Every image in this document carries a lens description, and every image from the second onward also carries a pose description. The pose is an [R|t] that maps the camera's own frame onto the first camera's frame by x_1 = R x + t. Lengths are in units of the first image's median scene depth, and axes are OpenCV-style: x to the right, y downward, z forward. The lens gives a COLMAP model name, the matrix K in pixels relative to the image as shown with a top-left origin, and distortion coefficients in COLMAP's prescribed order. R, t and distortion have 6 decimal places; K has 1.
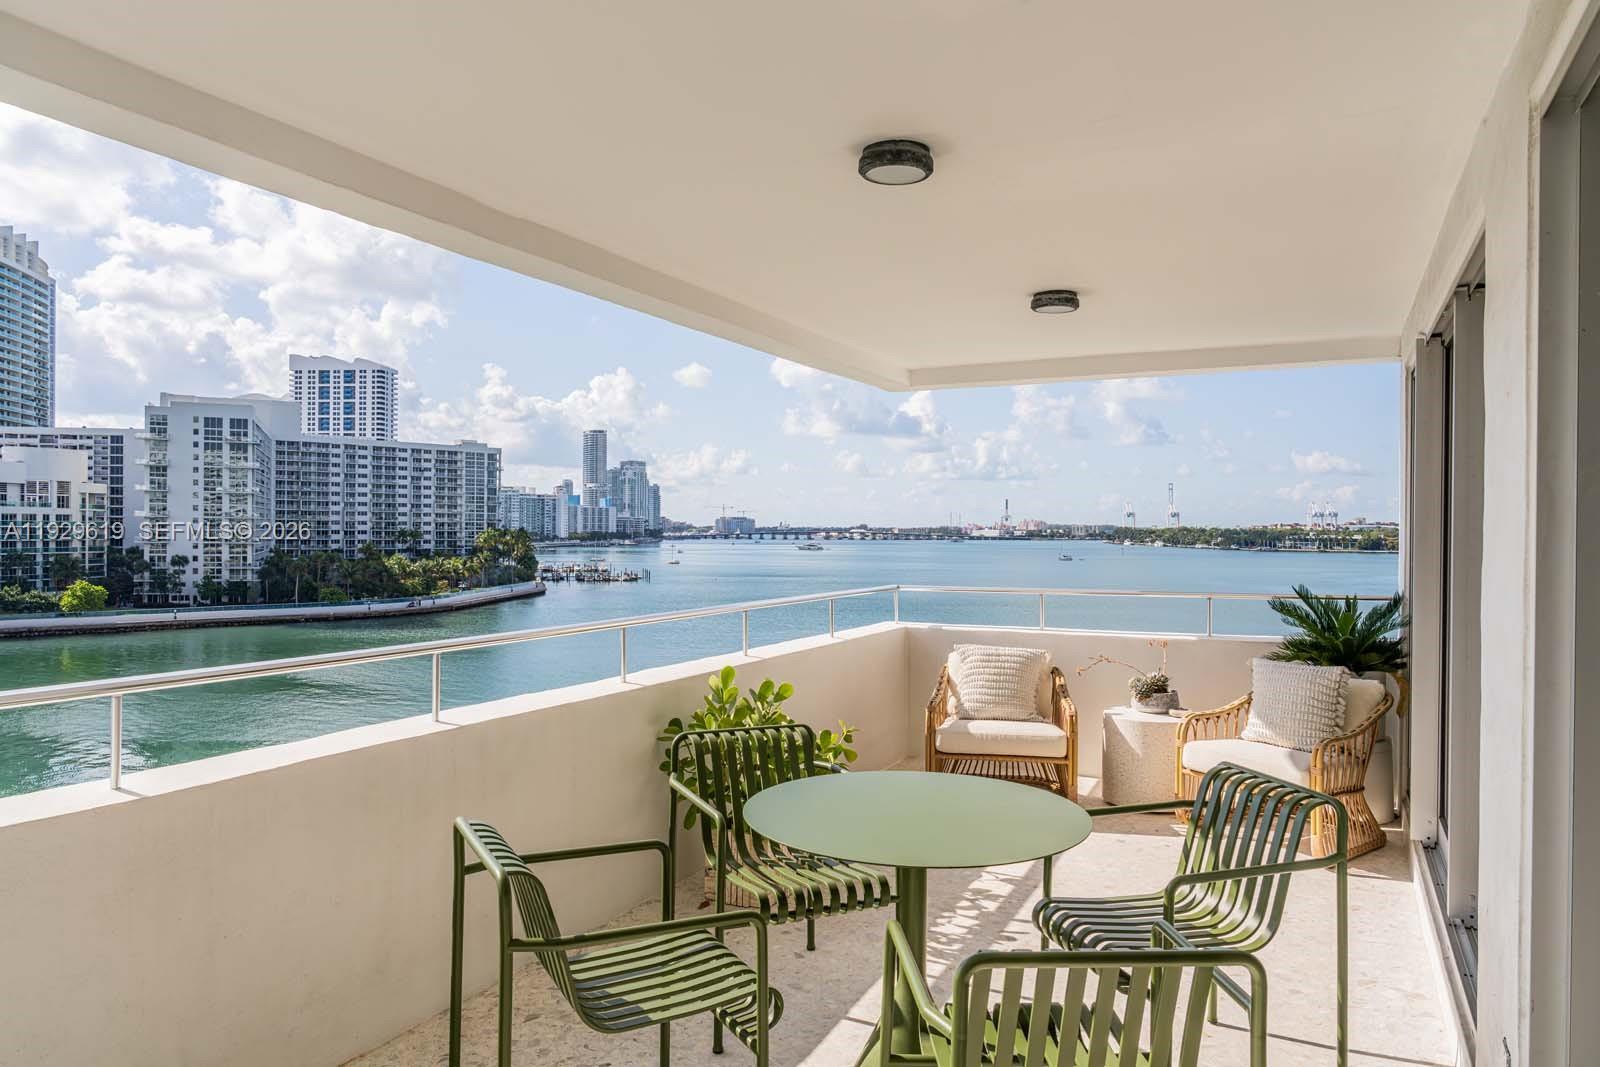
lens RADIAL K [[1099.6, 0, 800.0], [0, 1099.6, 533.5], [0, 0, 1]] dist [-0.022724, 0.006457]
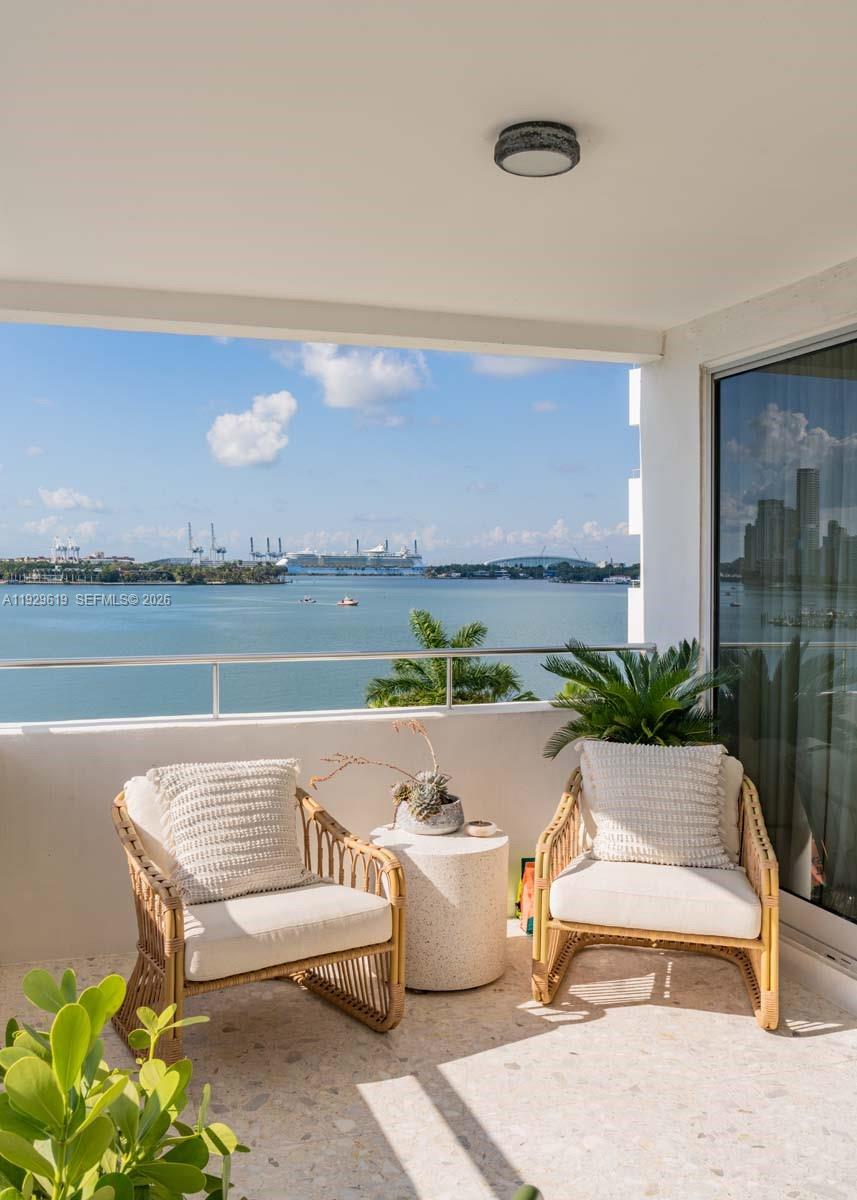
lens RADIAL K [[1094.4, 0, 428.3], [0, 1094.4, 572.3], [0, 0, 1]] dist [-0.008056, -0.002225]
pose [[0.720129, -0.004174, 0.693828, -0.153210], [0.000631, 0.999985, 0.005360, -0.000163], [-0.693840, -0.003422, 0.720121, 0.545047]]
